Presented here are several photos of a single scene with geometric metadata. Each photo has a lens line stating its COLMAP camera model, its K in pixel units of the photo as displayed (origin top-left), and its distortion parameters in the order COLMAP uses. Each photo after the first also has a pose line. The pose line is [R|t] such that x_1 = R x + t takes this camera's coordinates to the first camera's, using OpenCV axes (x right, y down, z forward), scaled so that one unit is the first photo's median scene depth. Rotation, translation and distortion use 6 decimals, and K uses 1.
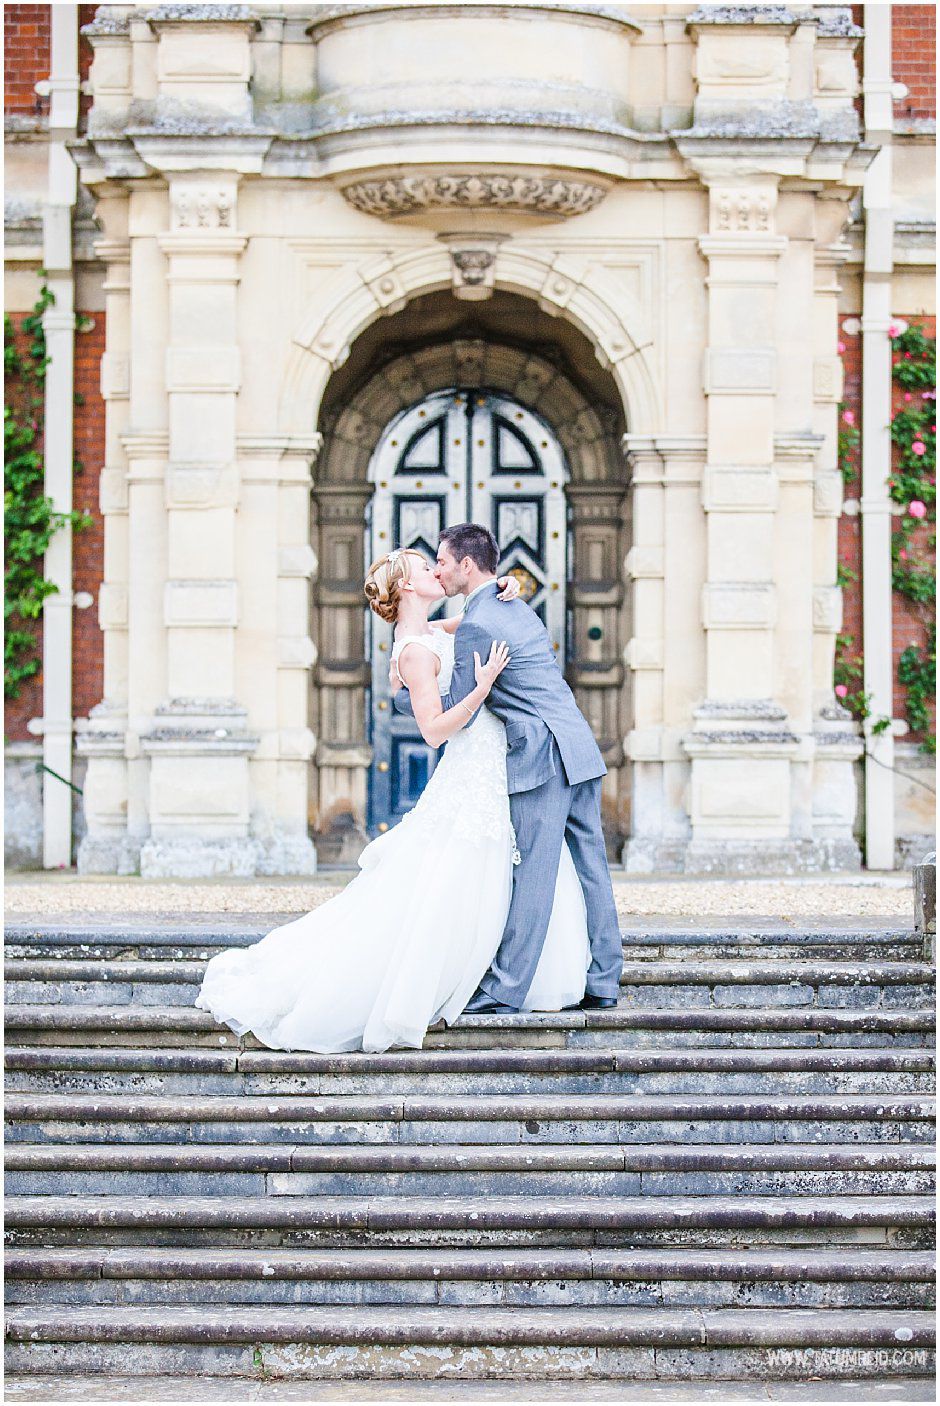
lens RADIAL K [[4671.9, 0, 470.0], [0, 4671.9, 703.0], [0, 0, 1]] dist [-0.187480, -1.362201]
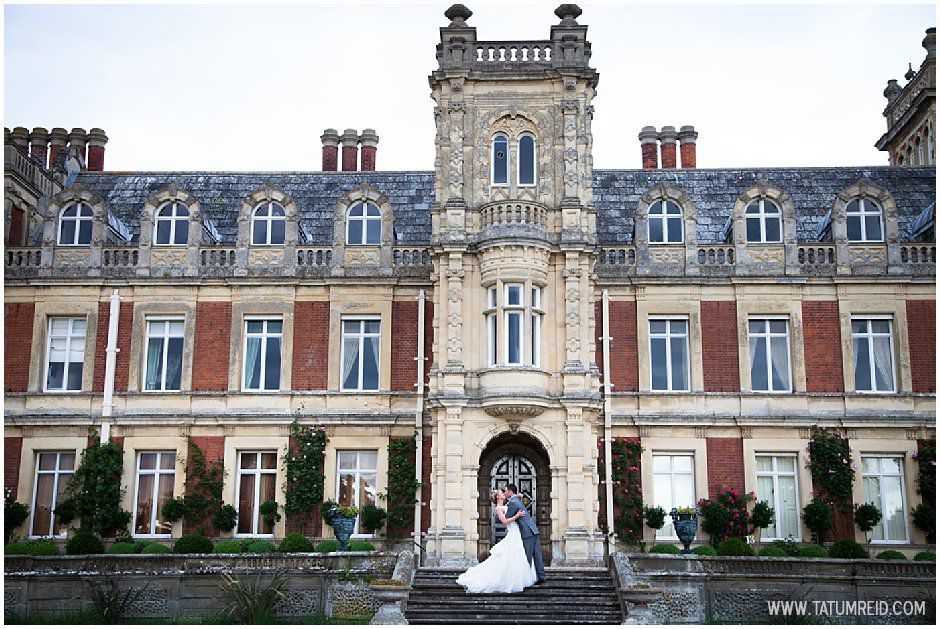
lens RADIAL K [[1312.3, 0, 457.8], [0, 1312.3, 314.7], [0, 0, 1]] dist [0.160872, 0.020398]
pose [[0.999138, -0.005121, -0.041189, -0.000986], [-0.001902, 0.985670, -0.168674, 0.012199], [0.041463, 0.168607, 0.984811, -0.251951]]
